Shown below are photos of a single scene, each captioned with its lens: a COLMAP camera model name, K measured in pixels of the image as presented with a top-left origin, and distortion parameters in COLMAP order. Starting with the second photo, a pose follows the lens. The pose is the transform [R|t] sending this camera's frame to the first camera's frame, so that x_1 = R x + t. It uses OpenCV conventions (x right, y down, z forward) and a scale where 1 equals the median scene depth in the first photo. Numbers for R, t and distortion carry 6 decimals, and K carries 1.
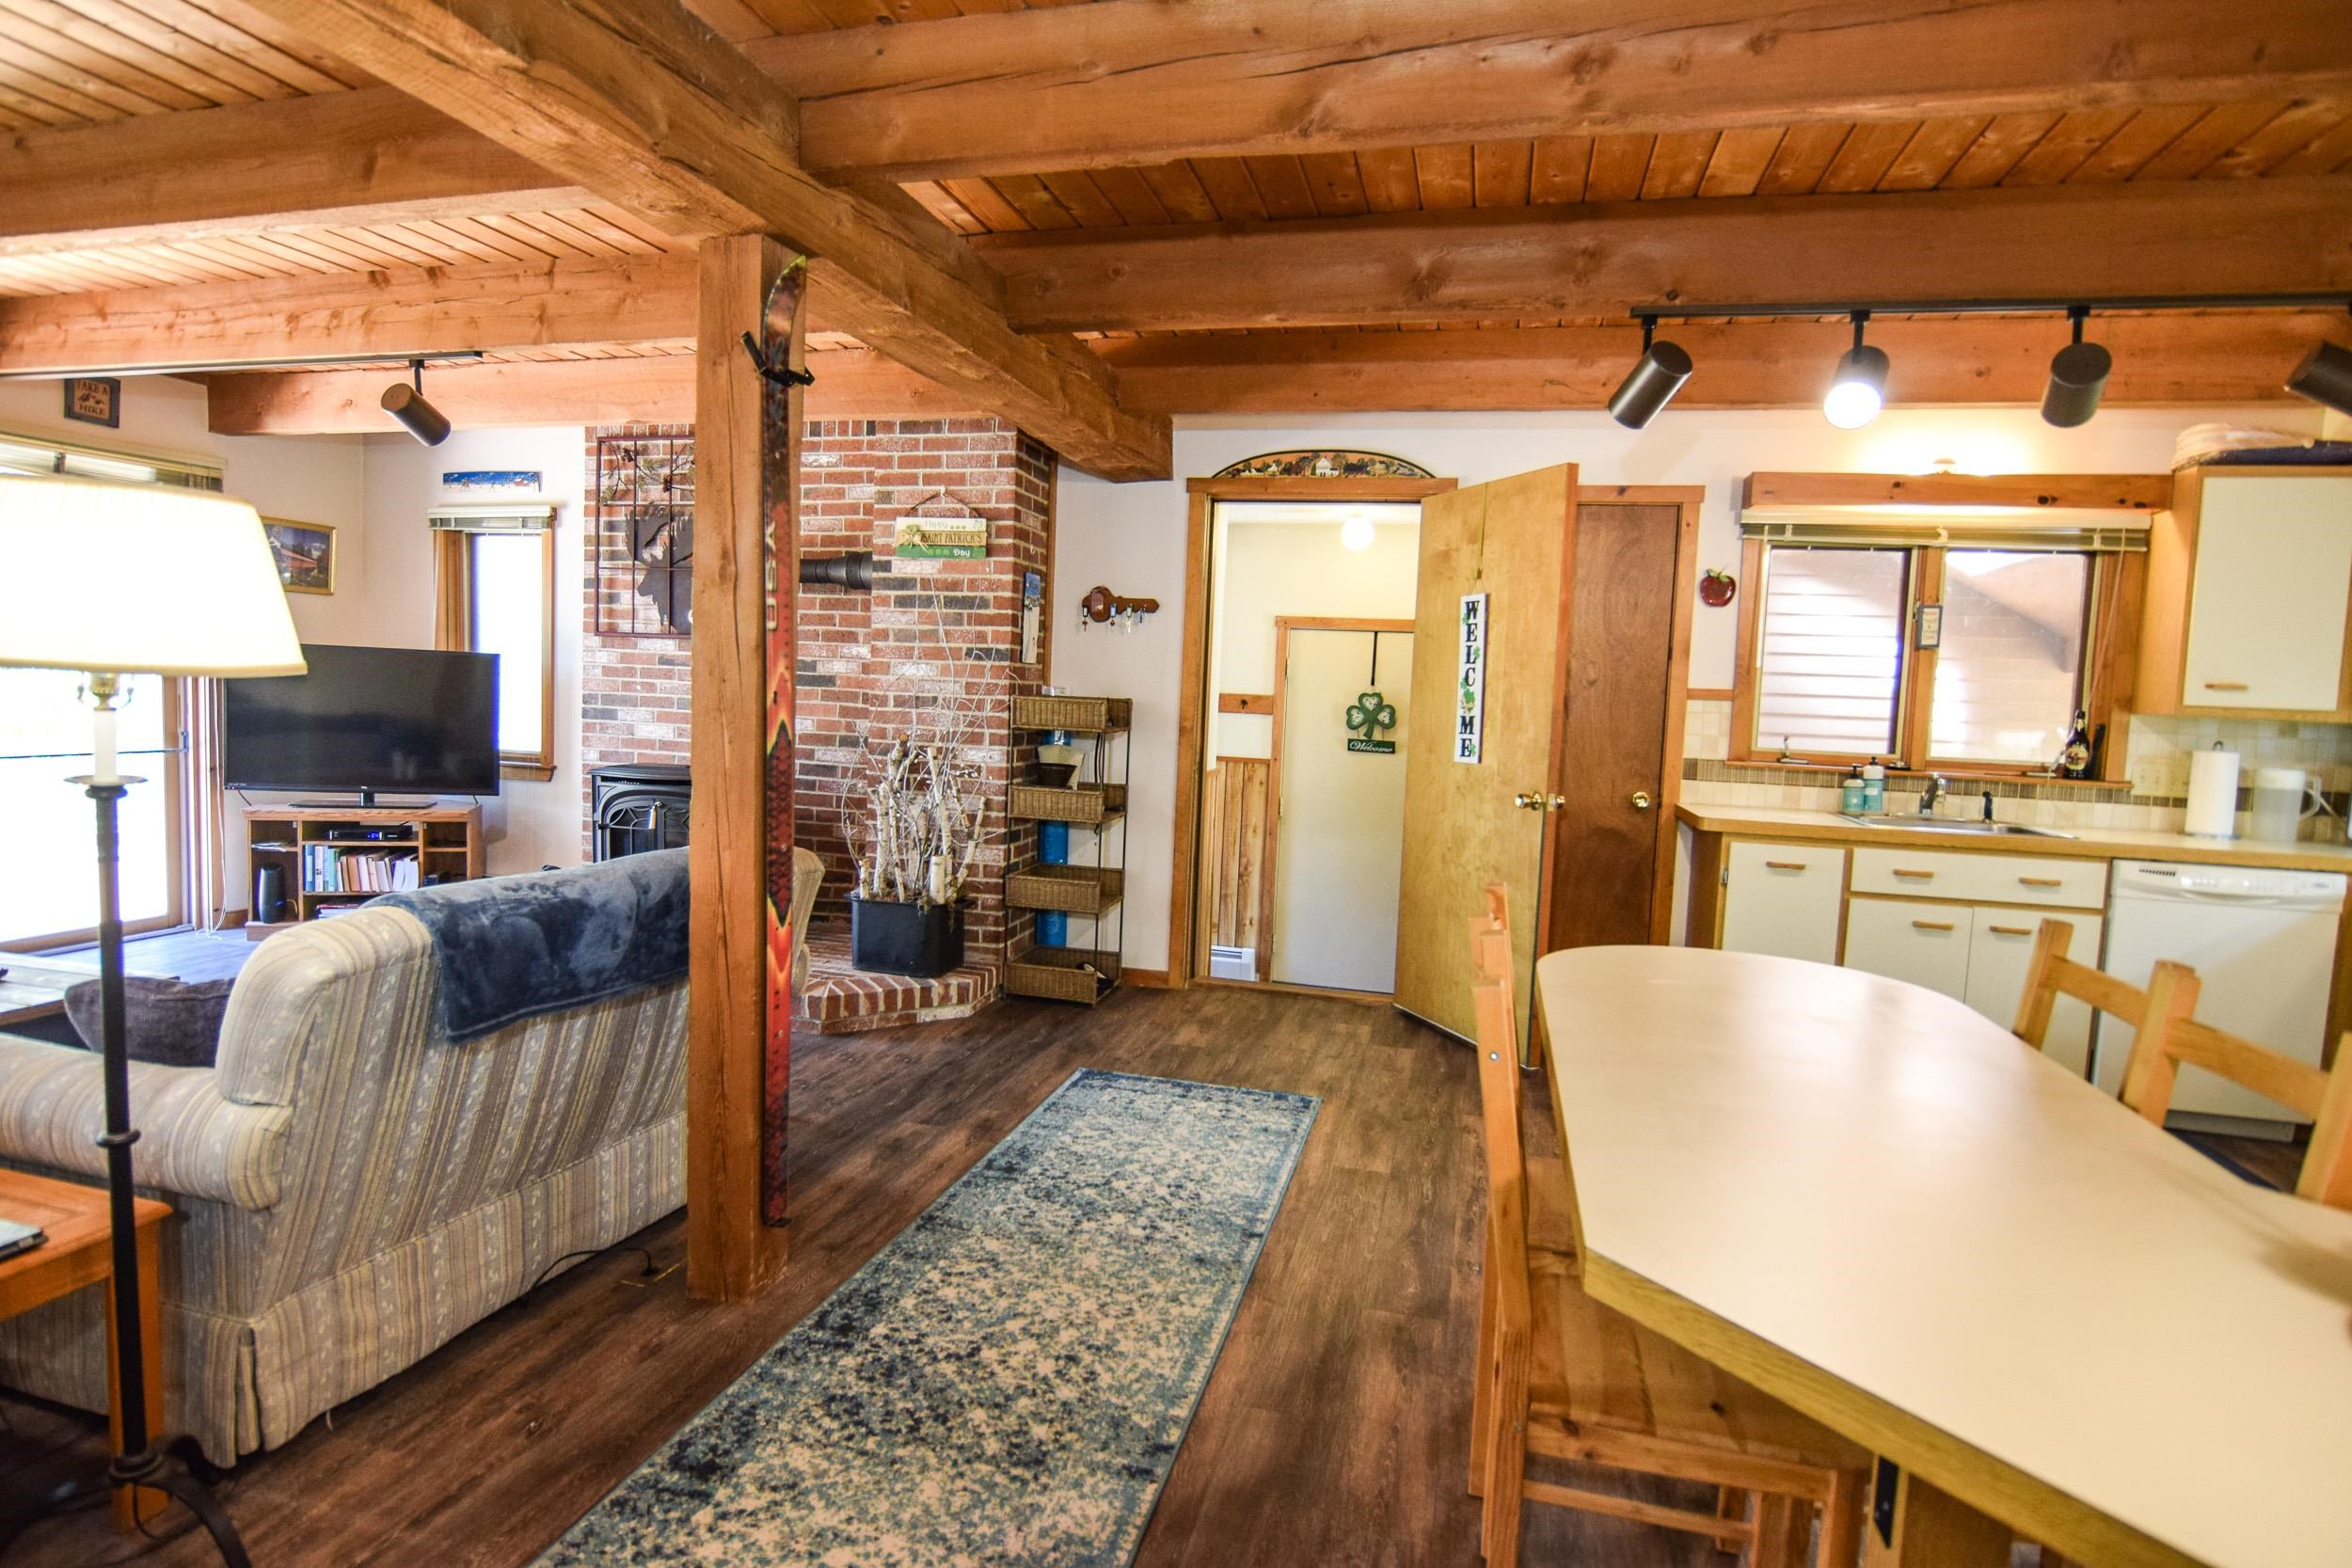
lens RADIAL K [[1261.1, 0, 1151.1], [0, 1261.1, 774.4], [0, 0, 1]] dist [-0.024678, 0.005118]
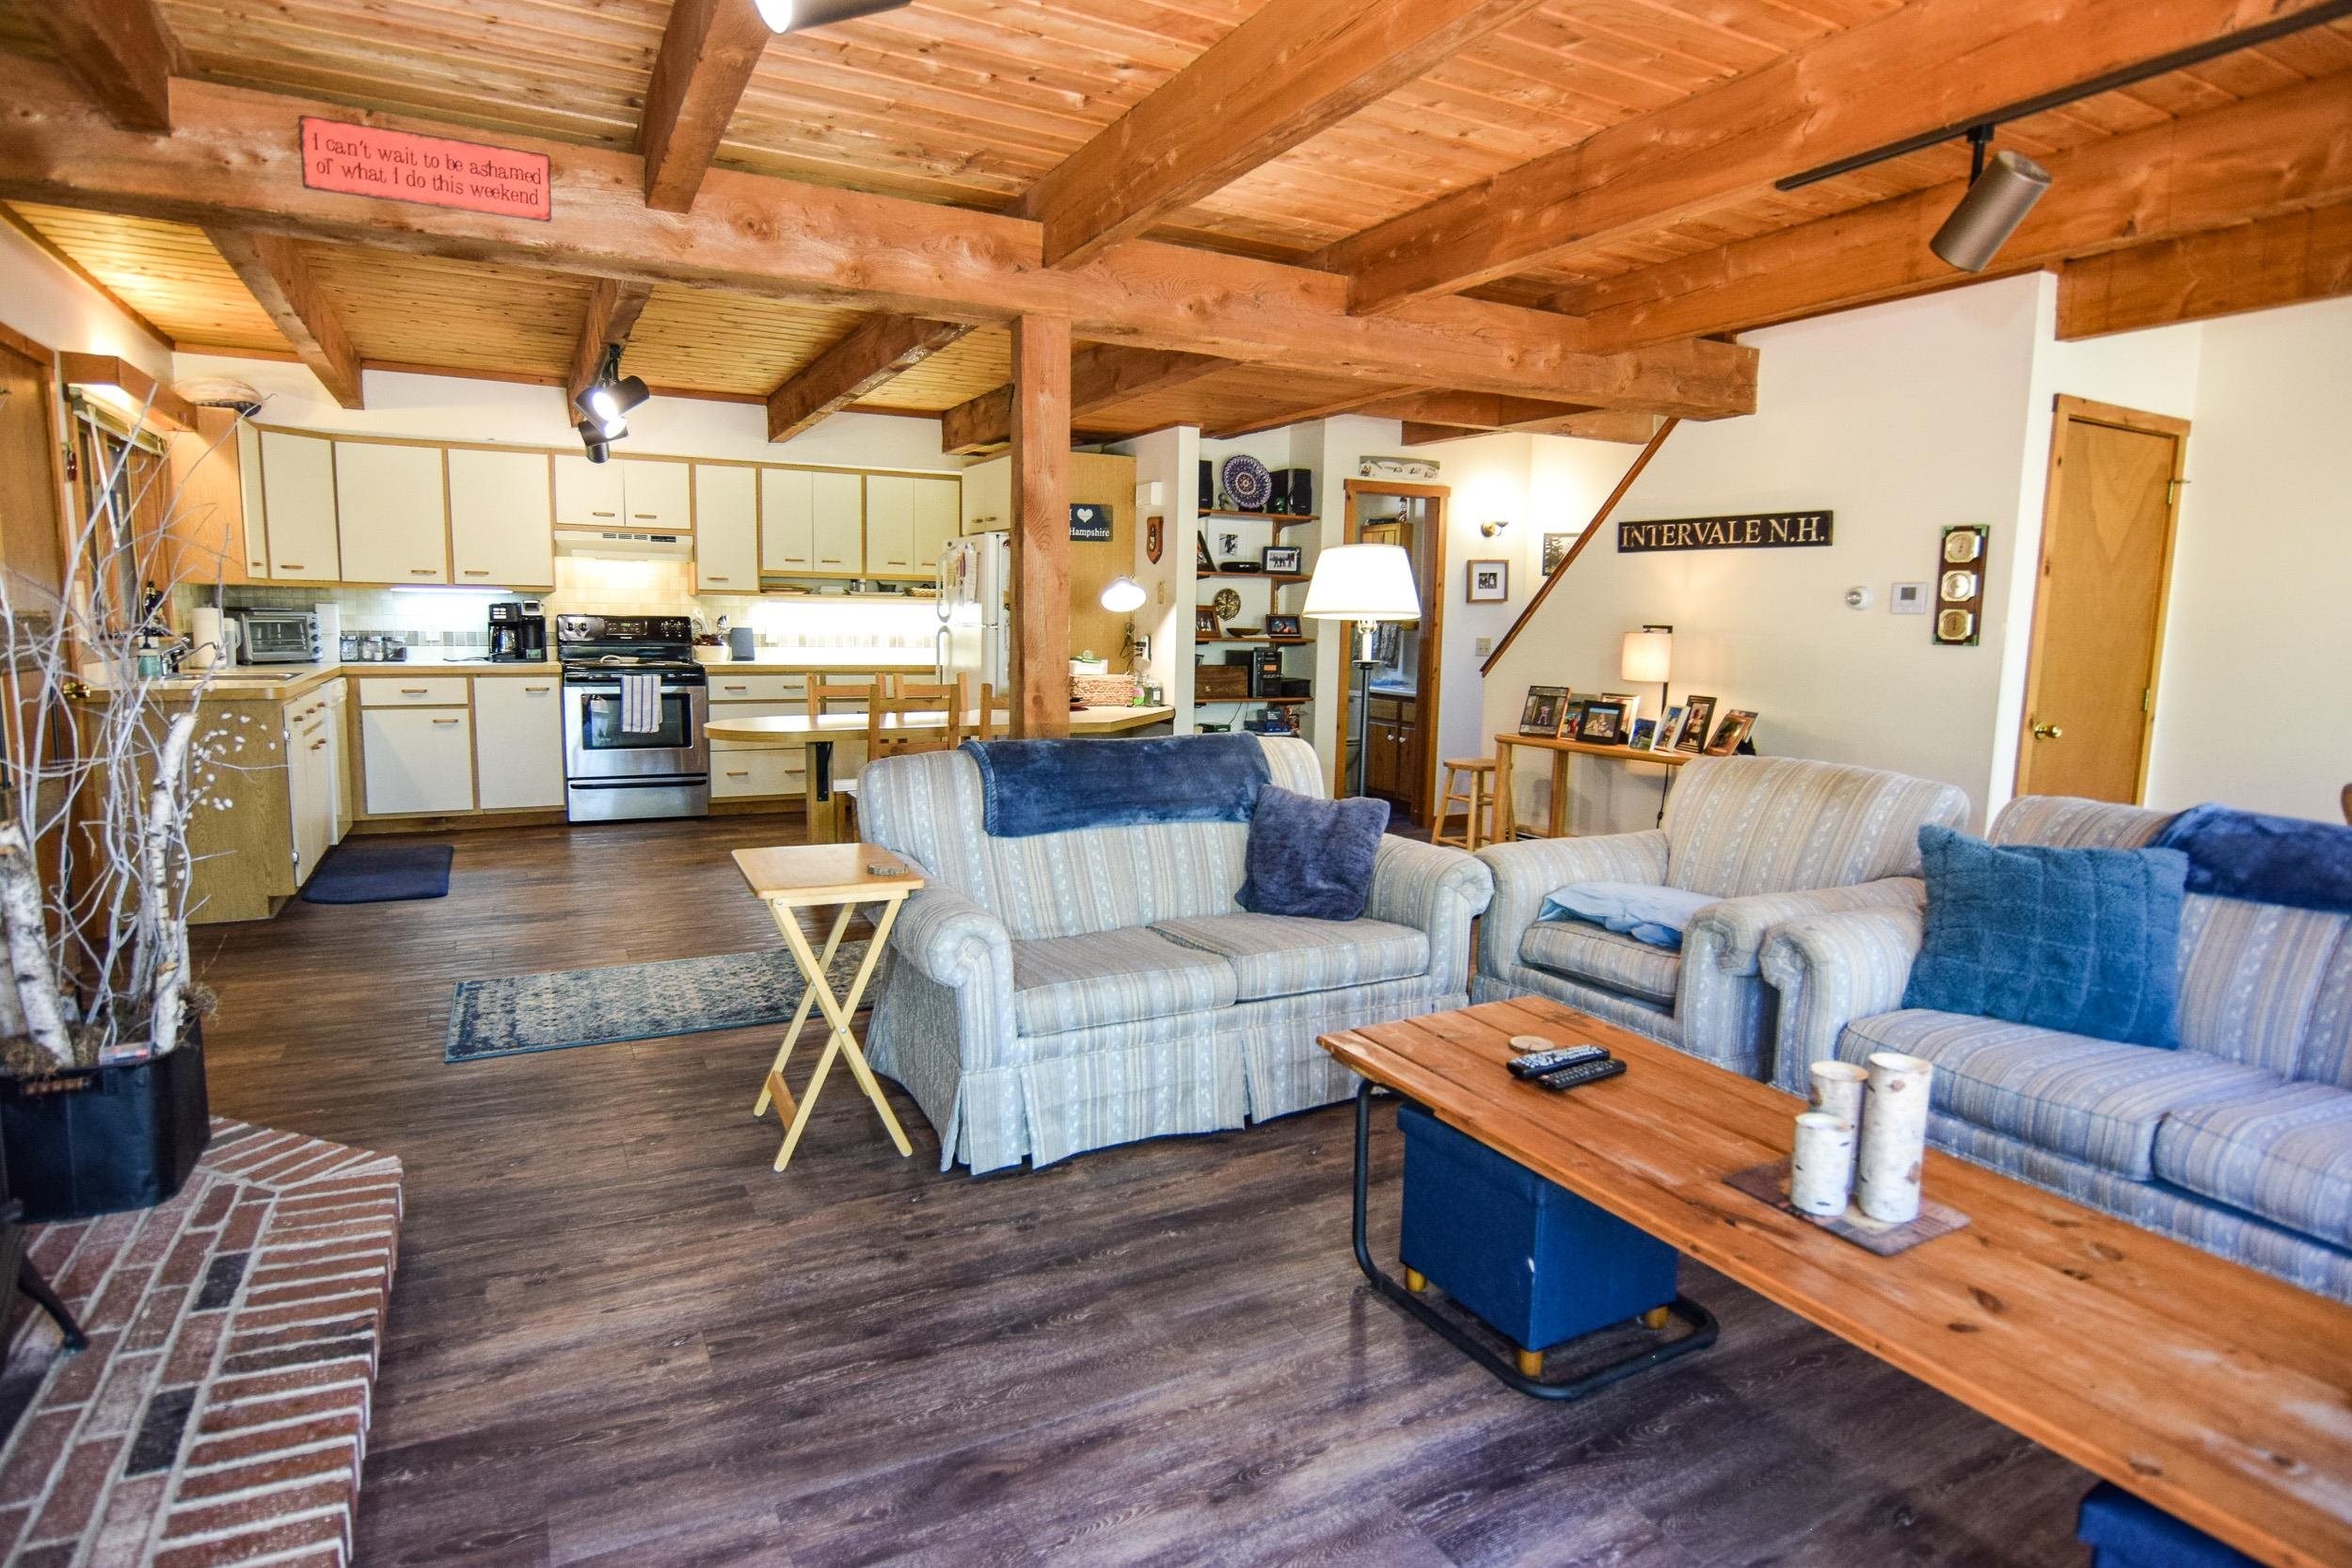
lens RADIAL K [[1261.1, 0, 1132.9], [0, 1261.1, 783.2], [0, 0, 1]] dist [-0.024678, 0.005118]
pose [[-0.661556, -0.151915, 0.734346, -0.790758], [0.007845, 0.977810, 0.209349, -0.096623], [-0.749854, 0.144257, -0.645684, 0.988080]]
